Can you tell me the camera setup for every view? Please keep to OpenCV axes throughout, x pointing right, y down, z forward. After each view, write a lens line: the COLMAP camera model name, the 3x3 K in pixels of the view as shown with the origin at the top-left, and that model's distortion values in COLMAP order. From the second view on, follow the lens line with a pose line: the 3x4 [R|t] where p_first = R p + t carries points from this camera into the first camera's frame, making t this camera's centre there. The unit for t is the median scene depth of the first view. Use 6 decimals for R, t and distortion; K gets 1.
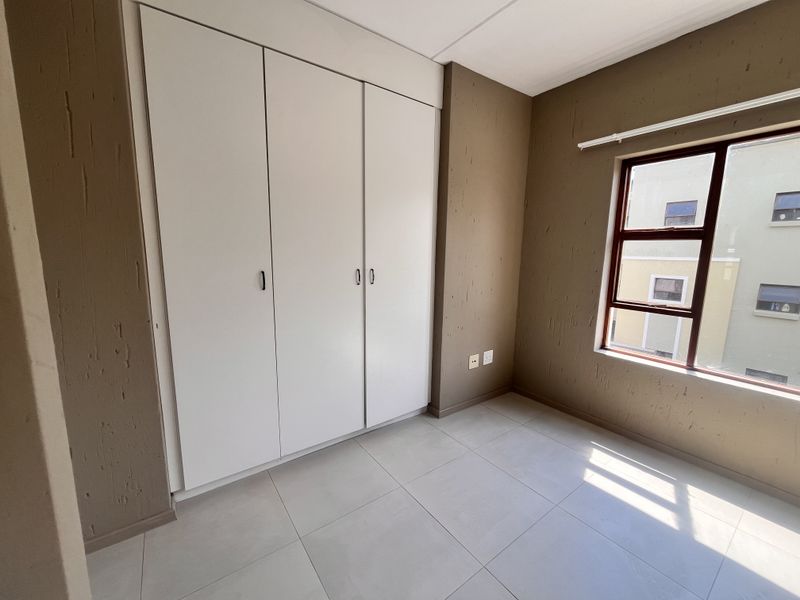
lens RADIAL K [[323.7, 0, 416.1], [0, 323.7, 301.8], [0, 0, 1]] dist [-0.002730, -0.000506]
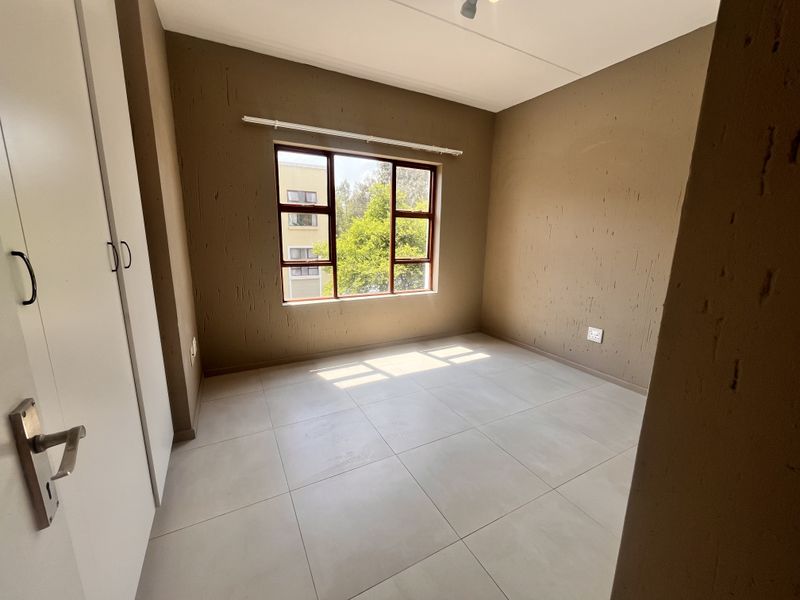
lens RADIAL K [[323.7, 0, 398.9], [0, 323.7, 301.3], [0, 0, 1]] dist [-0.002730, -0.000506]
pose [[0.163956, -0.239547, 0.956941, -0.619753], [0.121213, 0.967609, 0.221450, -0.090782], [-0.978992, 0.079686, 0.187682, 0.404824]]
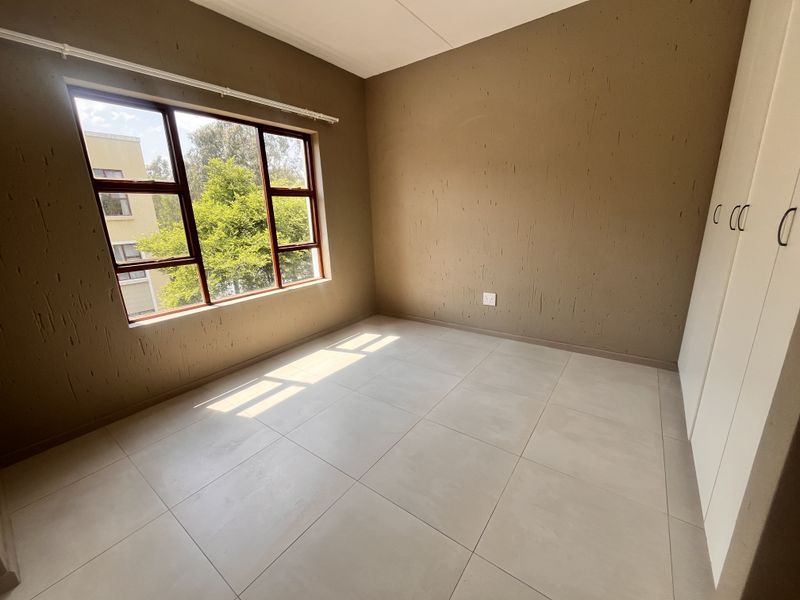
lens RADIAL K [[323.7, 0, 400.2], [0, 323.7, 300.9], [0, 0, 1]] dist [-0.002730, -0.000506]
pose [[-0.280258, -0.280893, 0.917908, -0.462335], [0.151077, 0.931405, 0.331151, -0.099867], [-0.947962, 0.231482, -0.218598, 0.585288]]
